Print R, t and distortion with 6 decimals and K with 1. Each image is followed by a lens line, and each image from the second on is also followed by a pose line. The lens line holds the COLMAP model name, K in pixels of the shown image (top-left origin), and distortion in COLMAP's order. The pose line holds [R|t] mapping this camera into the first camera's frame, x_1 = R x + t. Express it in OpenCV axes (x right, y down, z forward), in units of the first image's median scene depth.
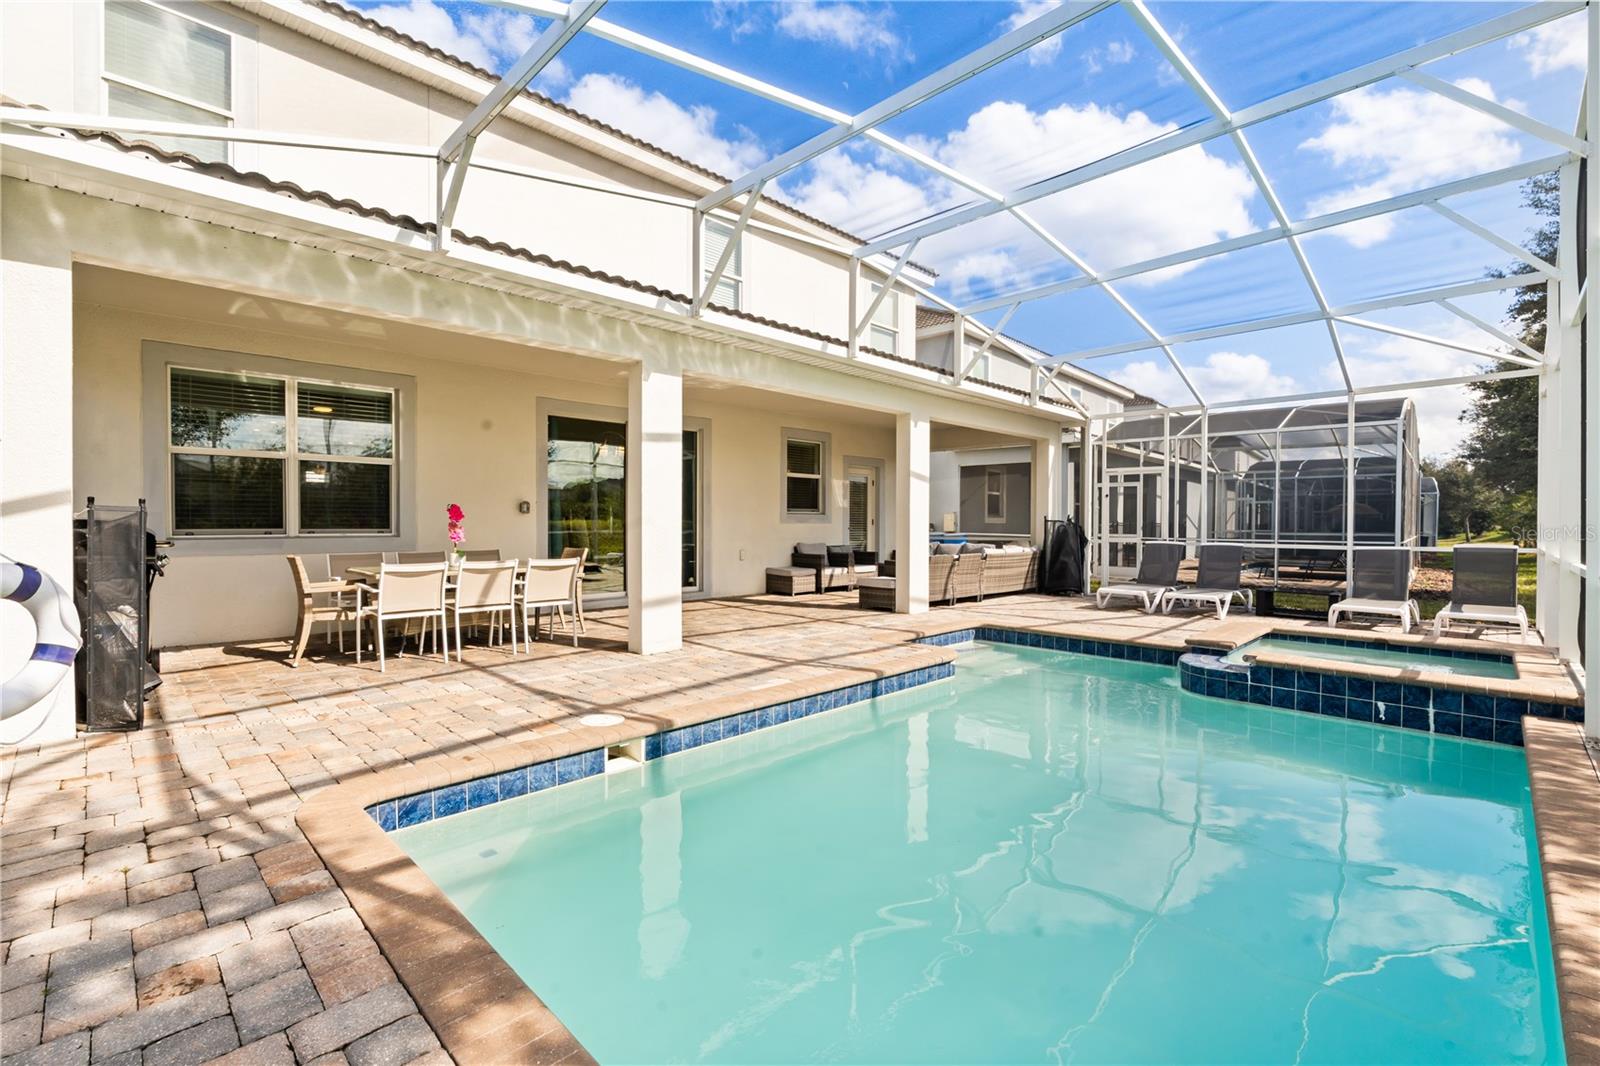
lens RADIAL K [[707.8, 0, 796.2], [0, 707.8, 532.6], [0, 0, 1]] dist [-0.011735, 0.003320]
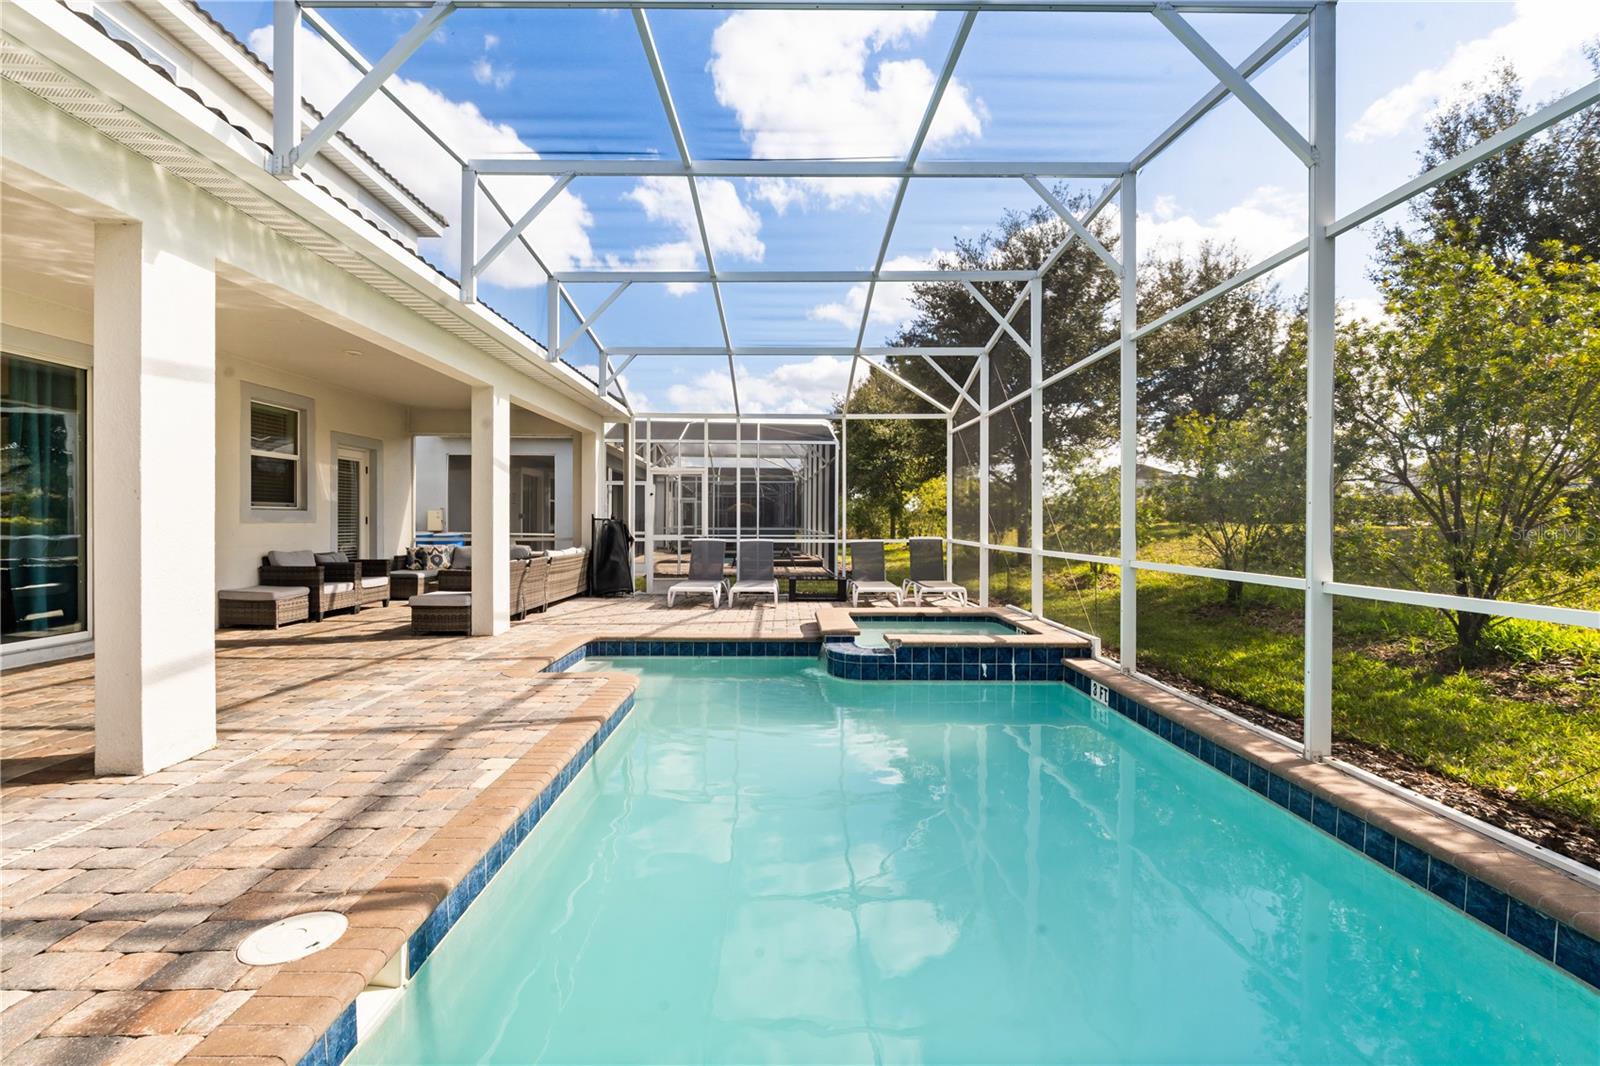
lens RADIAL K [[707.8, 0, 797.4], [0, 707.8, 527.3], [0, 0, 1]] dist [-0.011735, 0.003320]
pose [[0.695562, -0.008772, 0.718412, -0.170733], [0.010155, 0.999946, 0.002377, -0.006606], [-0.718394, 0.005642, 0.695613, 0.185988]]
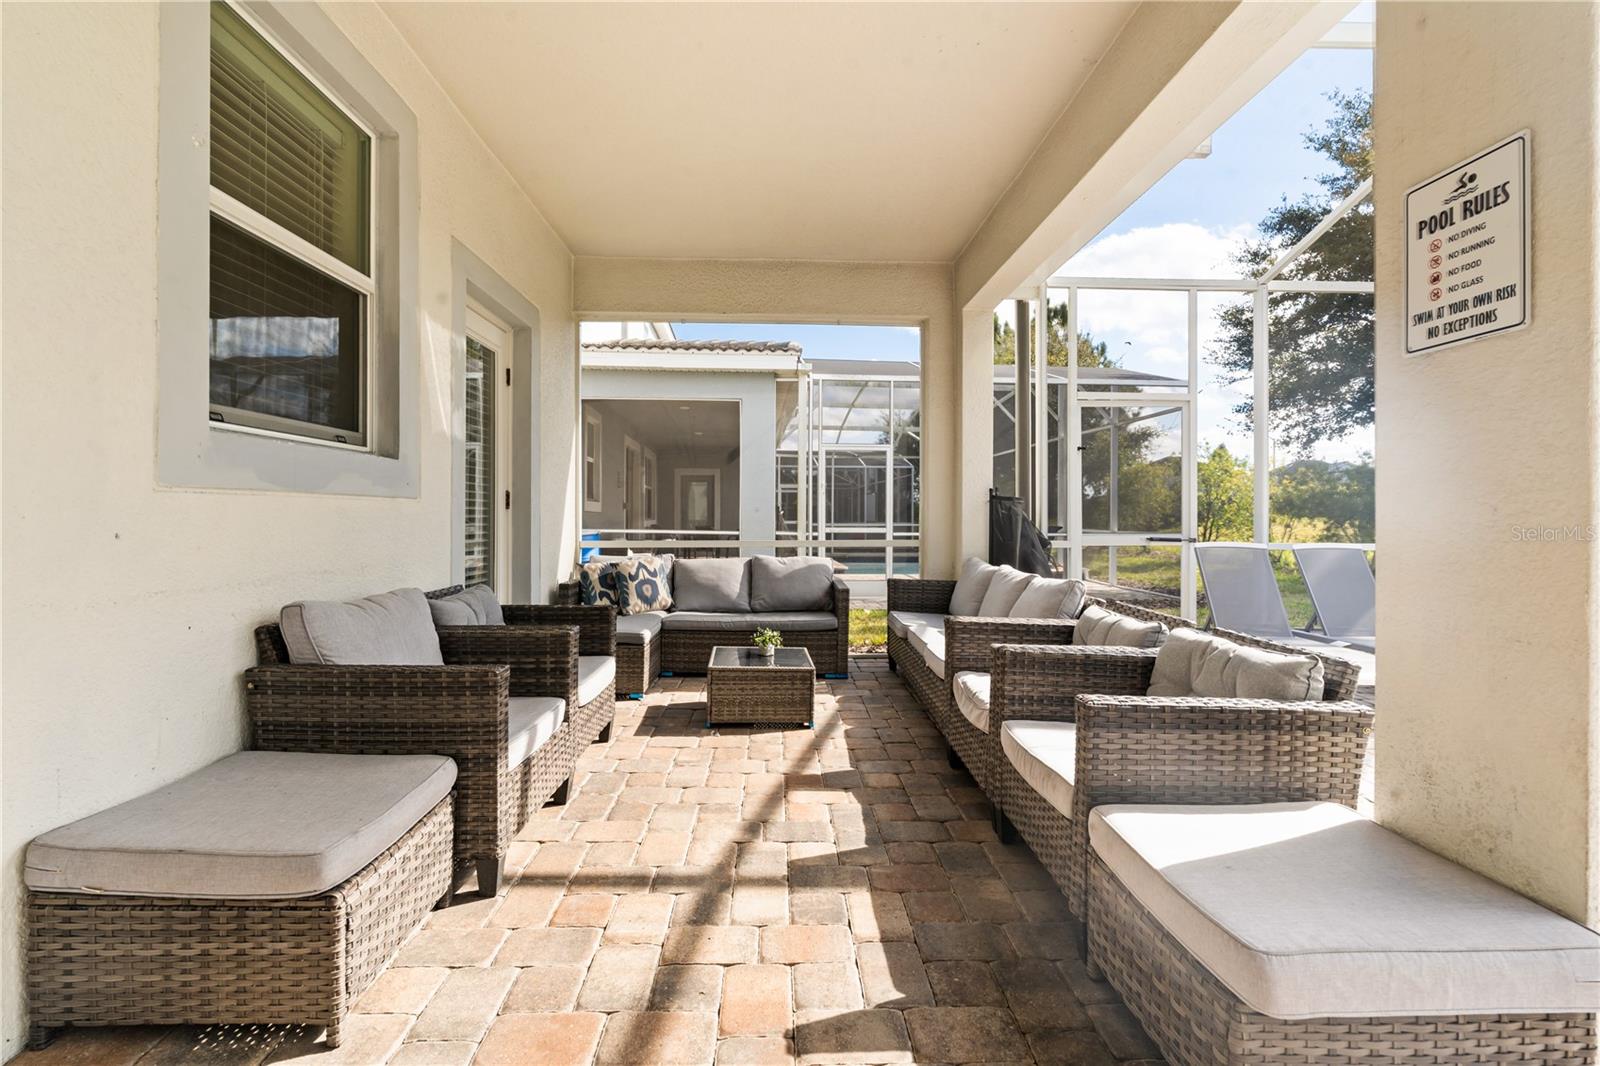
lens RADIAL K [[707.8, 0, 795.8], [0, 707.8, 525.9], [0, 0, 1]] dist [-0.011735, 0.003320]
pose [[0.682501, -0.007276, 0.730848, -0.048428], [0.005222, 0.999973, 0.005078, -0.005664], [-0.730866, 0.000351, 0.682521, 1.012404]]
